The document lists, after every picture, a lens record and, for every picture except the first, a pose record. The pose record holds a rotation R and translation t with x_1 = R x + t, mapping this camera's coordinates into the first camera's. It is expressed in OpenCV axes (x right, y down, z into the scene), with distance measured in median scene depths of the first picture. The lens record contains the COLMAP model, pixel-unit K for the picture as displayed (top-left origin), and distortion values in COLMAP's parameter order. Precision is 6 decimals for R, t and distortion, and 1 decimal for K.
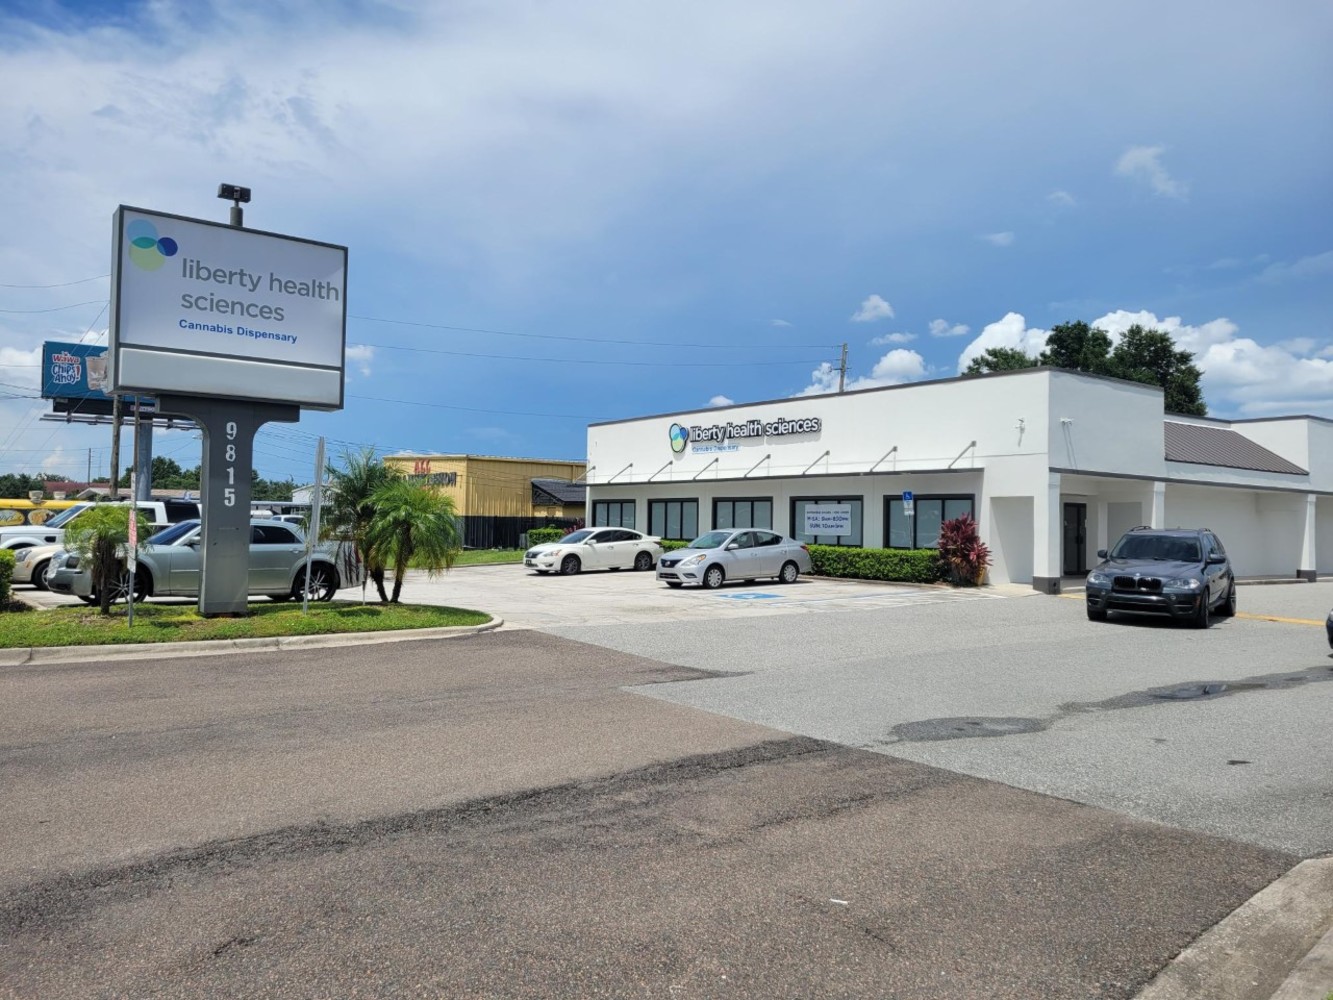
lens RADIAL K [[992.7, 0, 668.9], [0, 992.7, 505.3], [0, 0, 1]] dist [0.033149, -0.020406]
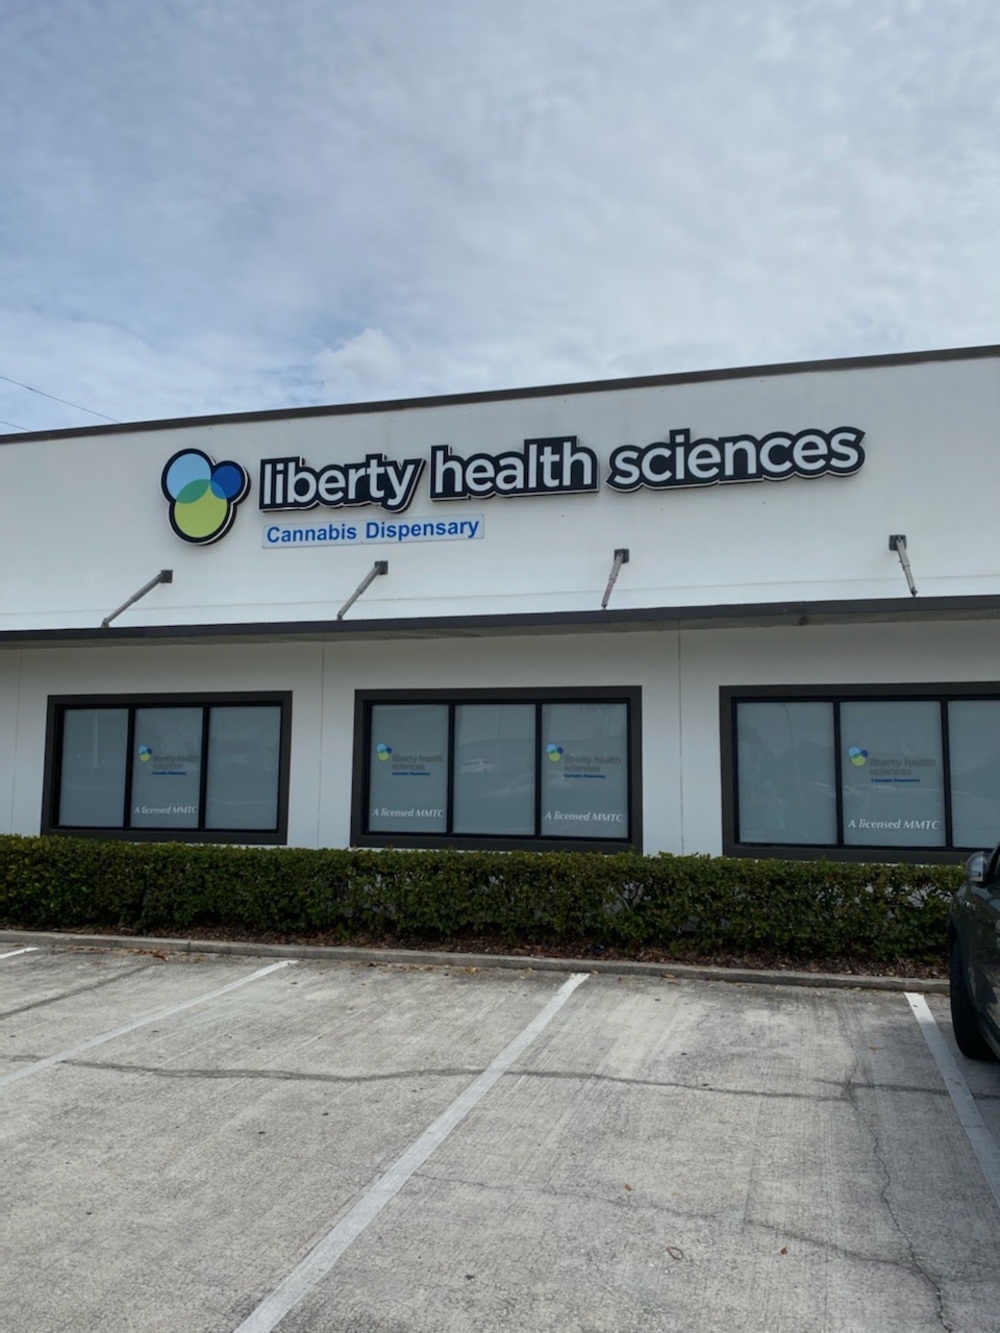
lens RADIAL K [[992.7, 0, 502.0], [0, 992.7, 663.3], [0, 0, 1]] dist [0.033149, -0.020406]
pose [[0.782970, 0.029346, 0.621366, -0.130924], [0.005951, 0.998488, -0.054656, 0.001016], [-0.622030, 0.046492, 0.781612, 0.861464]]
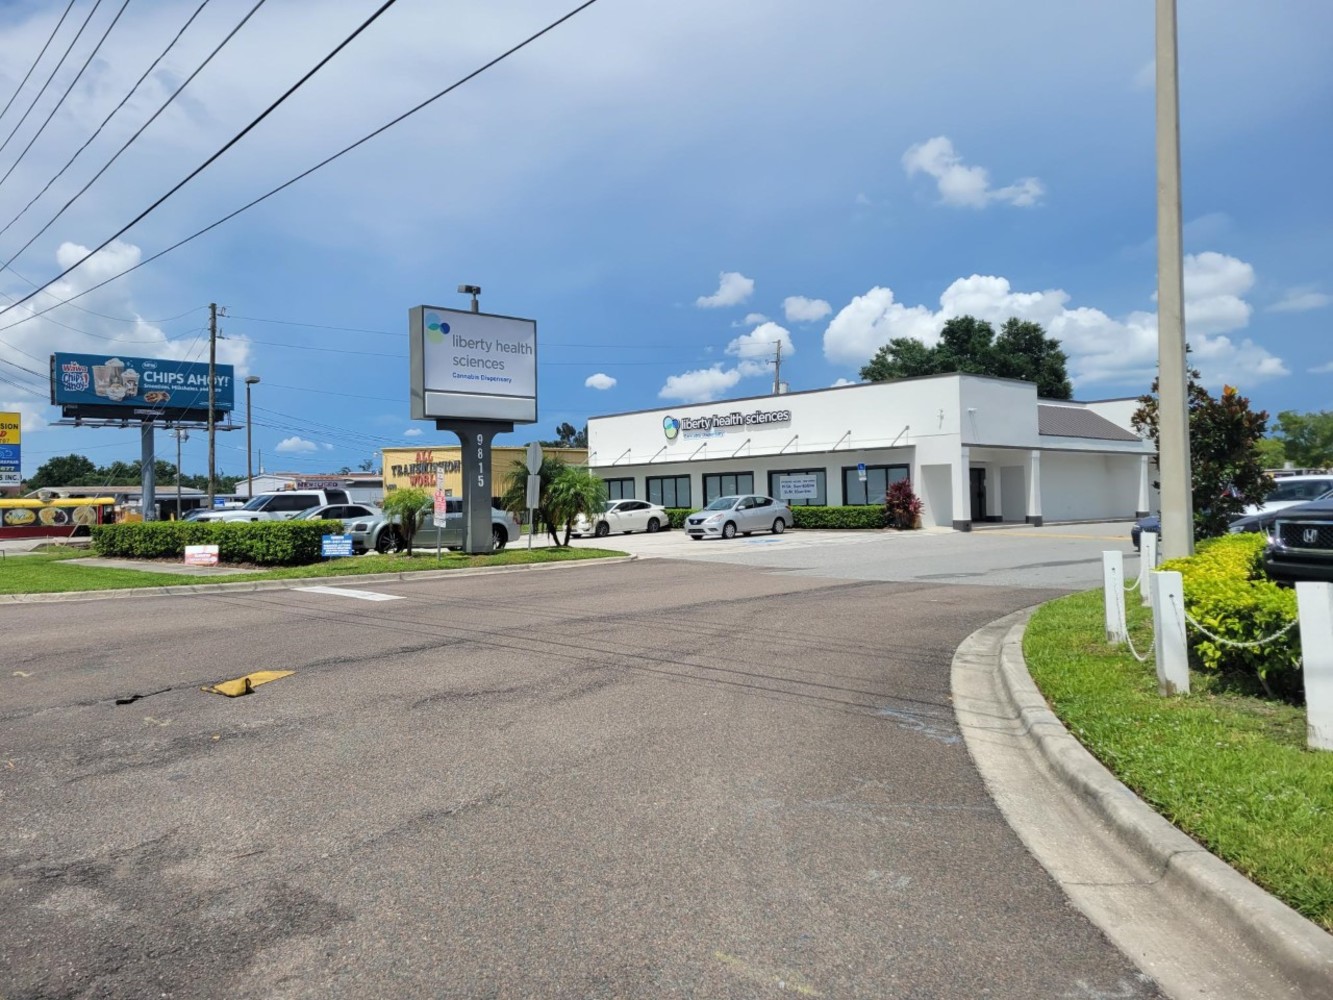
lens RADIAL K [[992.7, 0, 663.1], [0, 992.7, 494.5], [0, 0, 1]] dist [0.033149, -0.020406]
pose [[0.994670, -0.036694, 0.096359, -0.153763], [0.035725, 0.999292, 0.011764, 0.002692], [-0.096723, -0.008259, 0.995277, -0.316415]]
